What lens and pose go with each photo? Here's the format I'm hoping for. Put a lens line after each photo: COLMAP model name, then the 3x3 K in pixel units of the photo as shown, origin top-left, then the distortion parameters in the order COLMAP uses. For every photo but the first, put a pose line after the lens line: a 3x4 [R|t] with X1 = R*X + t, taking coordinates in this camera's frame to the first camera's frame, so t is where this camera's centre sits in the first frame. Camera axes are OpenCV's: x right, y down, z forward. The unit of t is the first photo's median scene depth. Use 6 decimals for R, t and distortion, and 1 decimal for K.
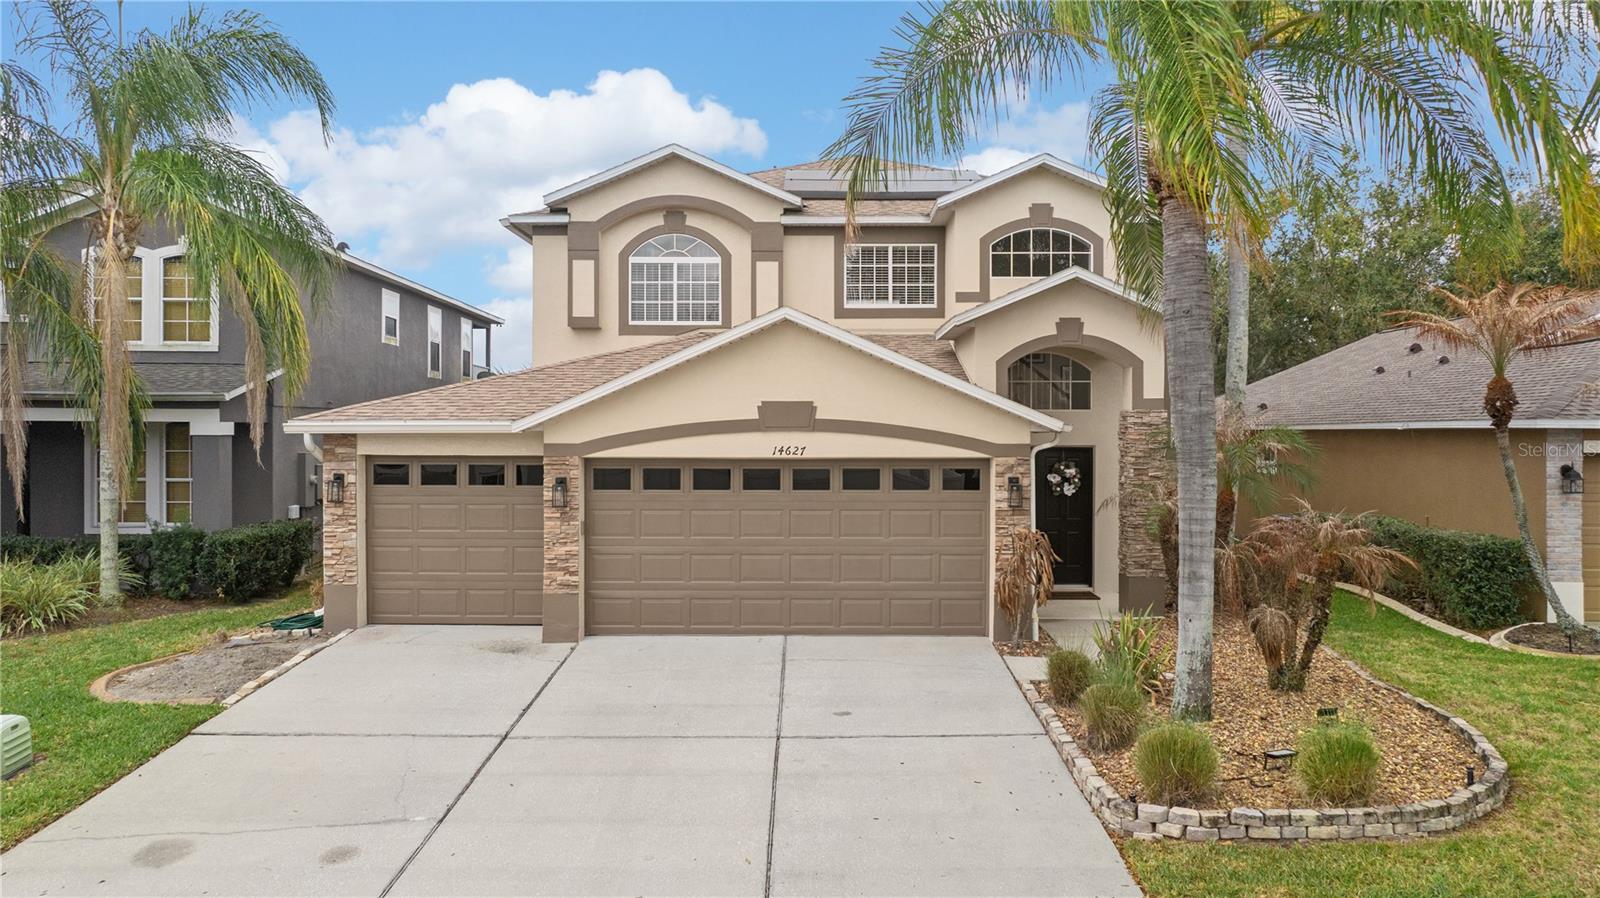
lens RADIAL K [[1170.6, 0, 801.2], [0, 1170.6, 448.4], [0, 0, 1]] dist [-0.011477, 0.001572]
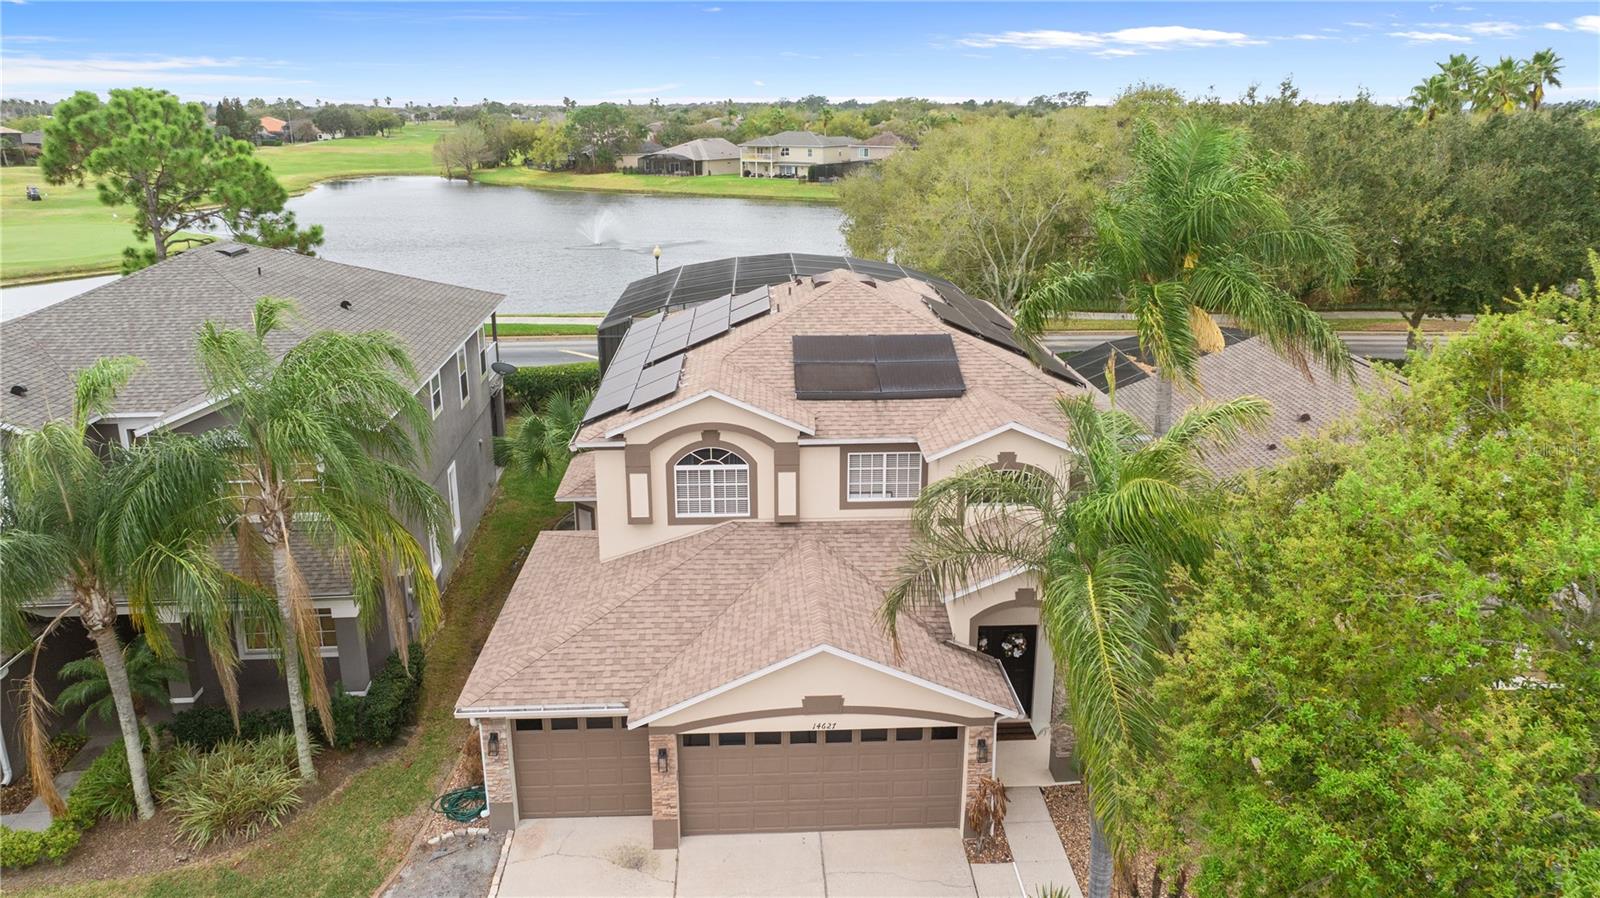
lens RADIAL K [[1170.6, 0, 802.0], [0, 1170.6, 448.8], [0, 0, 1]] dist [-0.011477, 0.001572]
pose [[0.998287, -0.018626, 0.055462, -0.092052], [0.002192, 0.959208, 0.282692, -0.605585], [-0.058465, -0.282087, 0.957606, -0.212203]]
